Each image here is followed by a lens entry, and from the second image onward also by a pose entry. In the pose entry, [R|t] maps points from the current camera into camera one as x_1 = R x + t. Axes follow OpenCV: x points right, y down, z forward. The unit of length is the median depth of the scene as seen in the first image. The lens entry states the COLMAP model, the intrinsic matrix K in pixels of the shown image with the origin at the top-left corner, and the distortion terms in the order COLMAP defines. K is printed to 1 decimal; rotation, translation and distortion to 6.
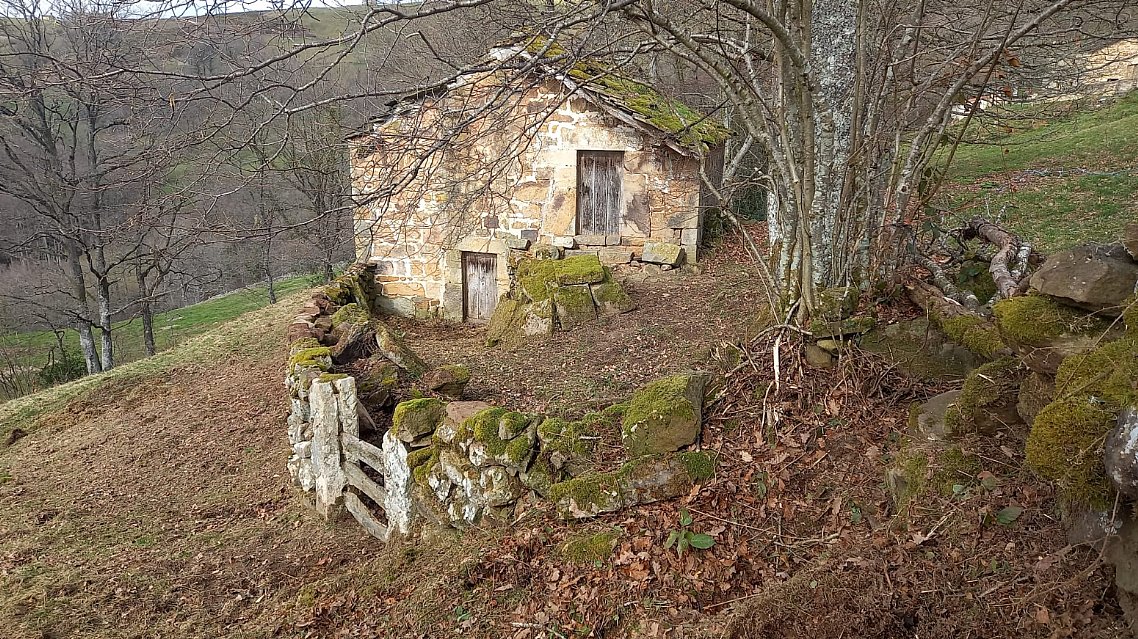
lens RADIAL K [[816.9, 0, 569.0], [0, 816.9, 319.5], [0, 0, 1]] dist [0.099511, -0.095216]
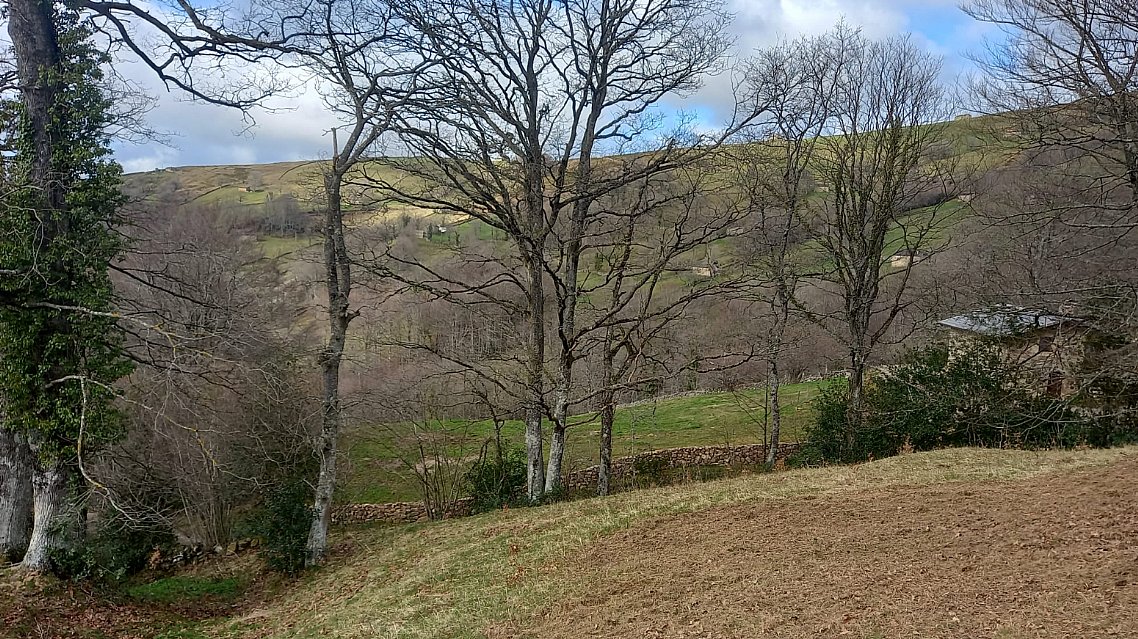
lens RADIAL K [[825.0, 0, 567.8], [0, 825.0, 323.0], [0, 0, 1]] dist [0.080090, -0.075668]
pose [[0.901451, 0.065964, -0.427826, -0.821331], [-0.131301, 0.983427, -0.125029, 0.042869], [0.412488, 0.168881, 0.895172, 1.187085]]
